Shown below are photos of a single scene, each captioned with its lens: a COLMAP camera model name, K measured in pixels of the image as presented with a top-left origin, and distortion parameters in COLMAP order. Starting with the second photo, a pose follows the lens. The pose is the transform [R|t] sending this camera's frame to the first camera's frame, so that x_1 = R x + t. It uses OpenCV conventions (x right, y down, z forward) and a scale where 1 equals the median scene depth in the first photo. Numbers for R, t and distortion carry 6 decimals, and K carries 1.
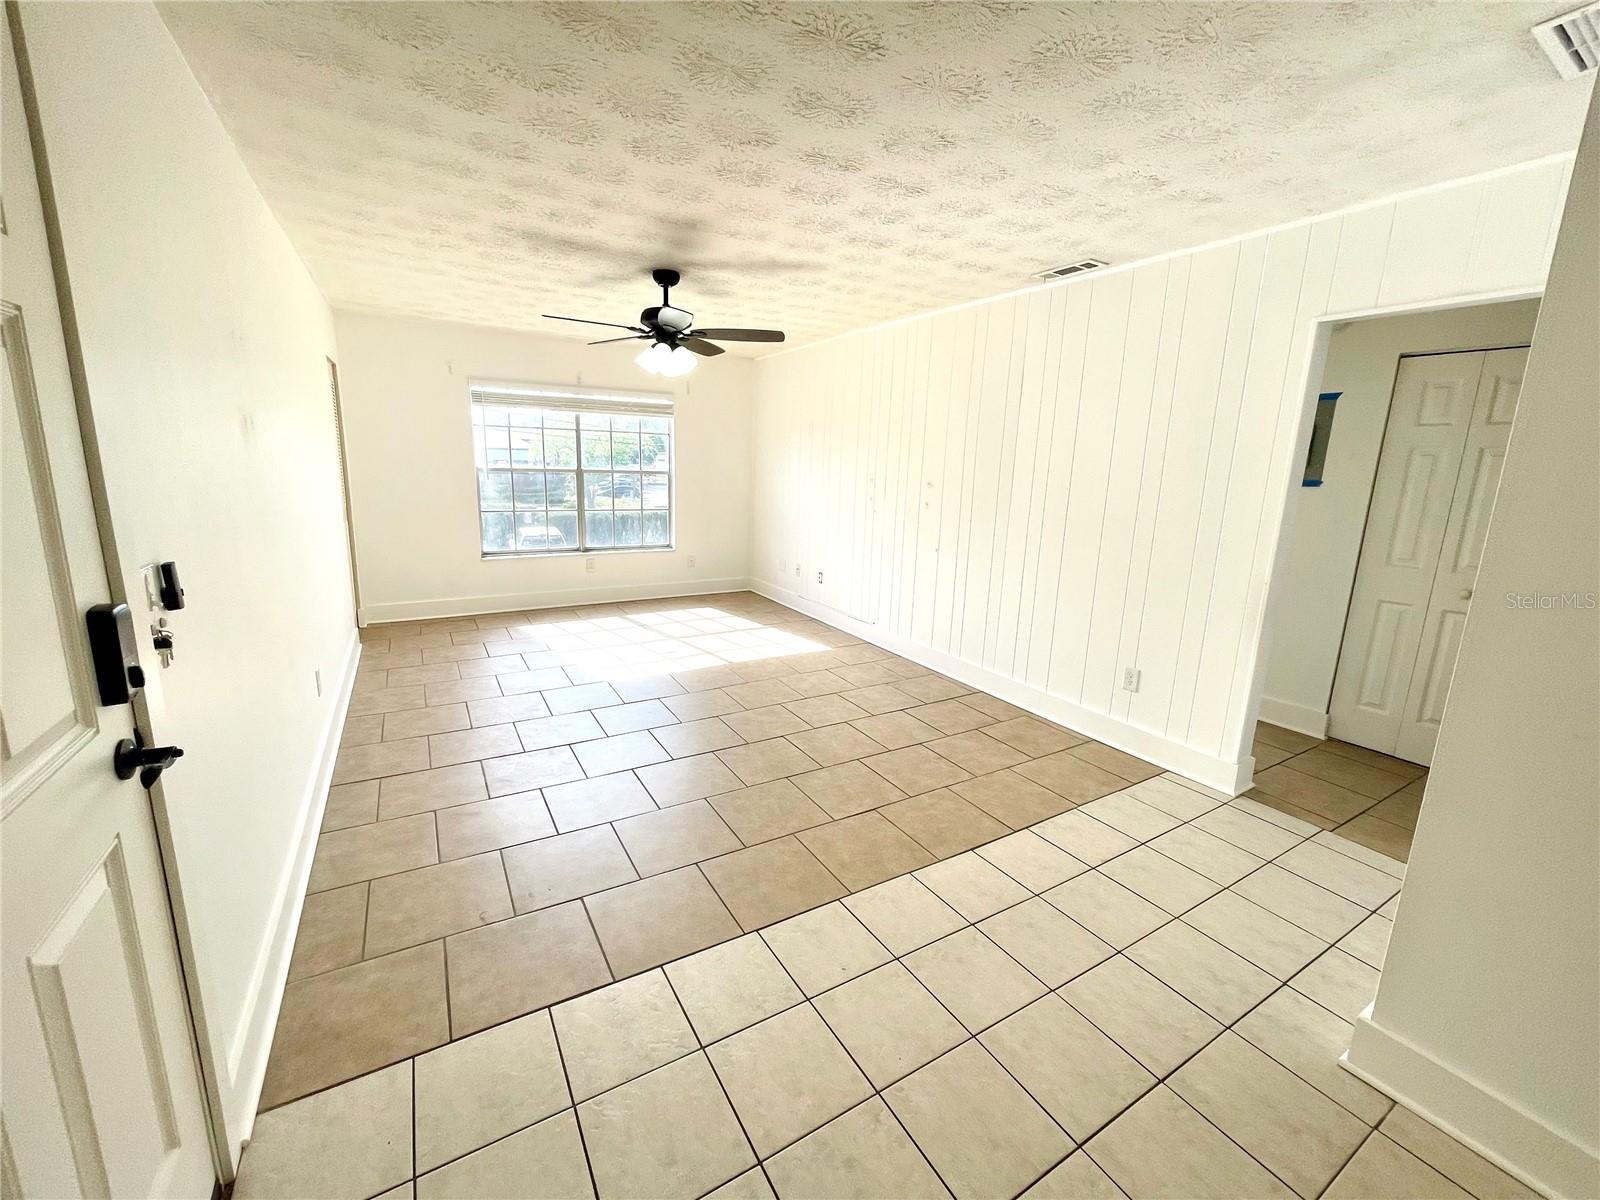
lens RADIAL K [[642.9, 0, 801.9], [0, 642.9, 591.3], [0, 0, 1]] dist [-0.000108, -0.000072]
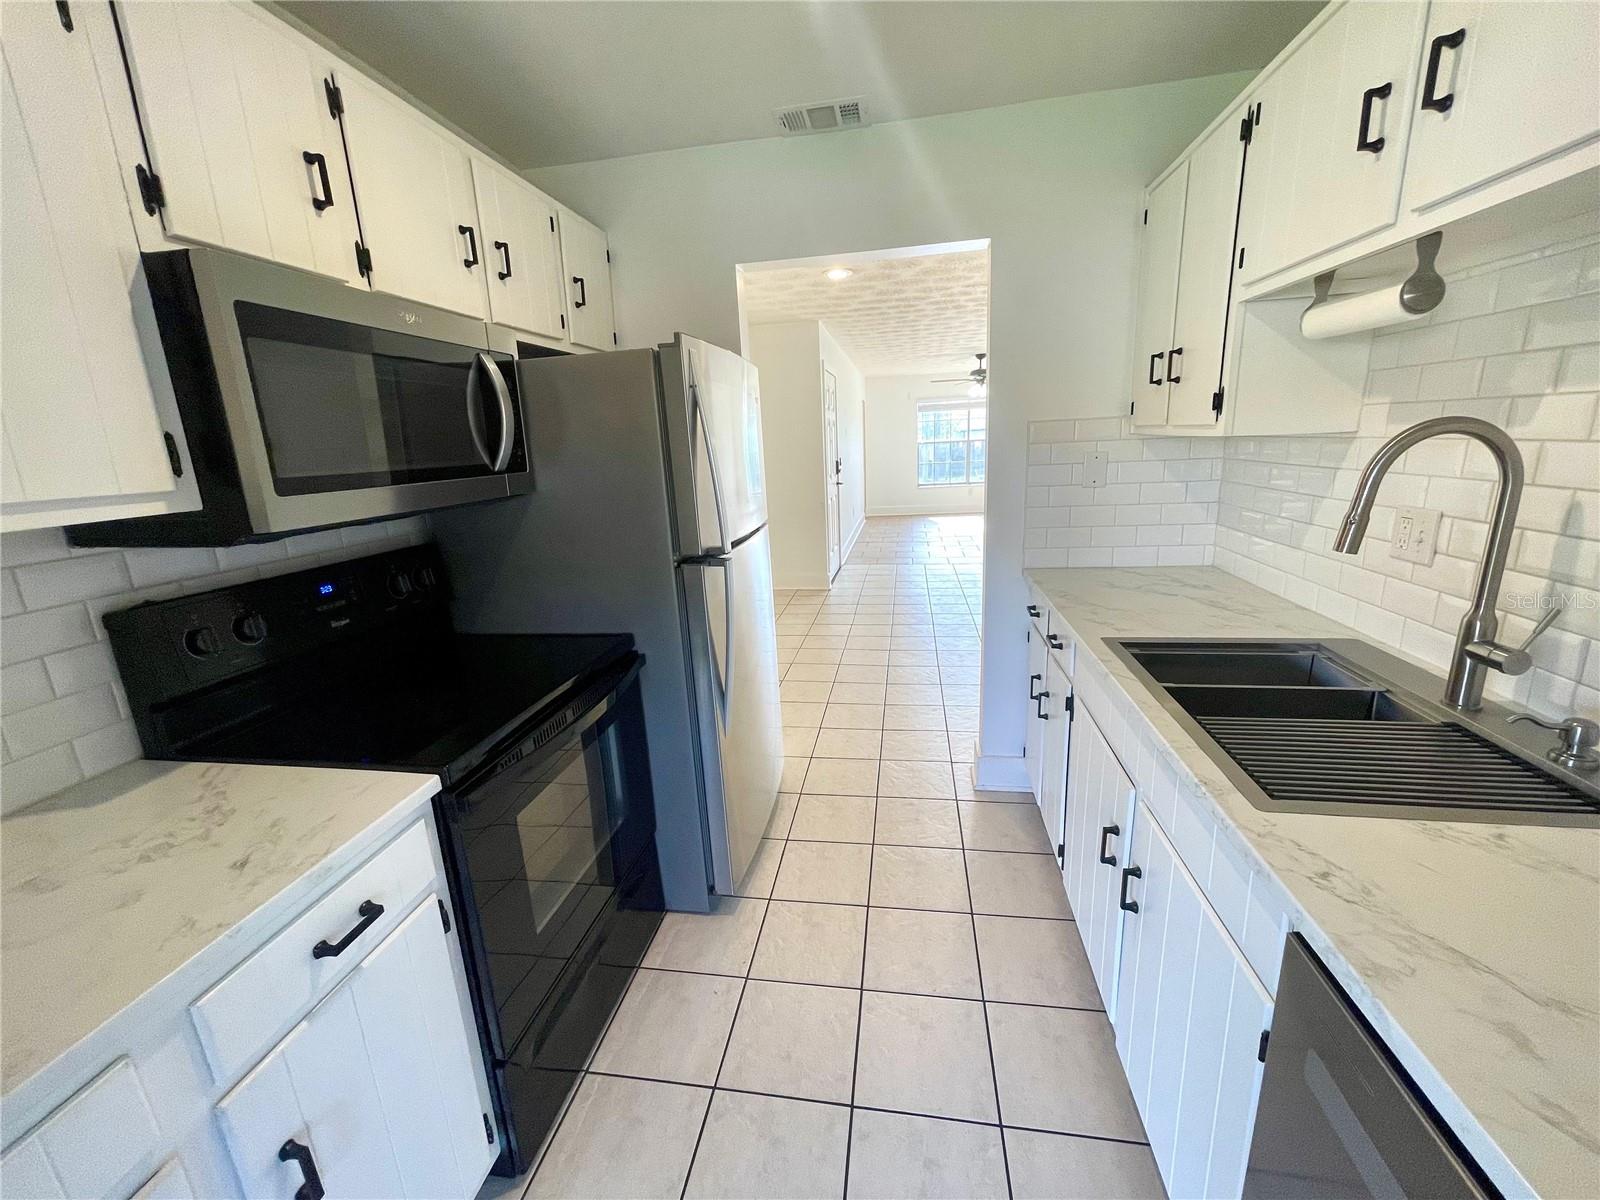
lens RADIAL K [[642.9, 0, 801.9], [0, 642.9, 591.3], [0, 0, 1]] dist [-0.000108, -0.000072]
pose [[0.761083, 0.104103, -0.640247, 0.634965], [-0.076531, 0.994555, 0.070737, 0.186881], [0.644124, -0.004838, 0.764905, -0.895970]]
